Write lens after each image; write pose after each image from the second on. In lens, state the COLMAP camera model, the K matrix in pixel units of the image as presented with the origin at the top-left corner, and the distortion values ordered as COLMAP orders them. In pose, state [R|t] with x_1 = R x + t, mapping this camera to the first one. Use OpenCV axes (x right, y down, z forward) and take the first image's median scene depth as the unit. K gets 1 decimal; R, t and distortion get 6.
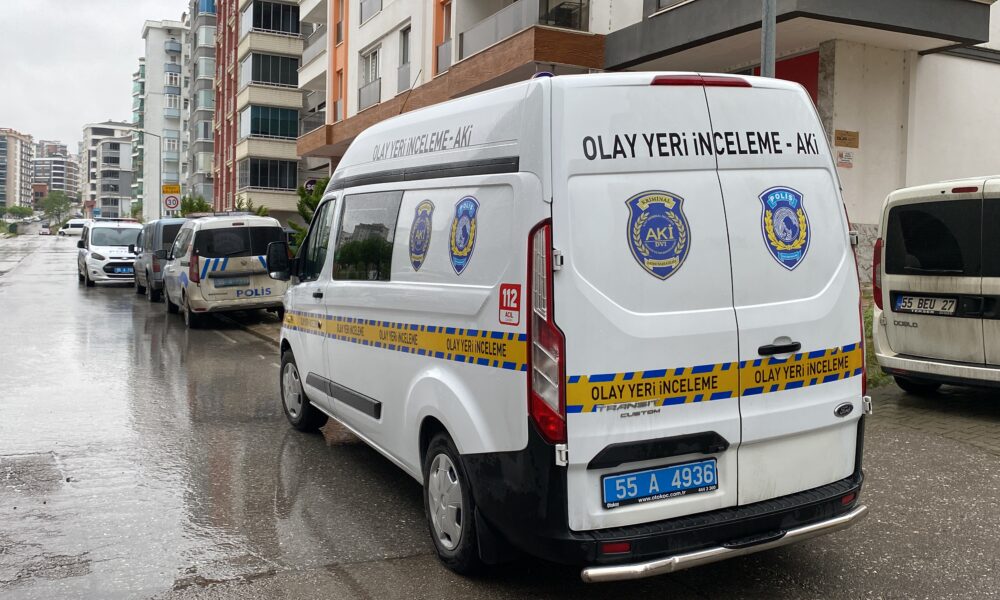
lens RADIAL K [[926.0, 0, 500.0], [0, 926.0, 300.0], [0, 0, 1]] dist [0.033909, -0.005691]
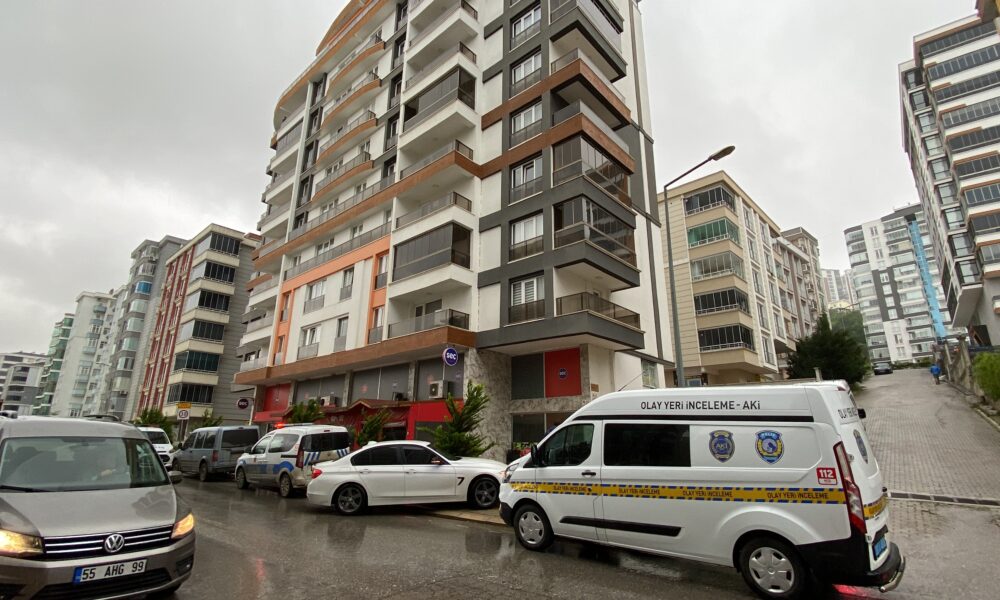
lens RADIAL K [[497.1, 0, 500.0], [0, 497.1, 300.0], [0, 0, 1]] dist [0.037706, -0.034125]
pose [[0.922748, 0.090933, 0.374524, -0.285591], [0.032388, 0.950034, -0.310462, -0.011587], [-0.384041, 0.298608, 0.873696, 0.000997]]
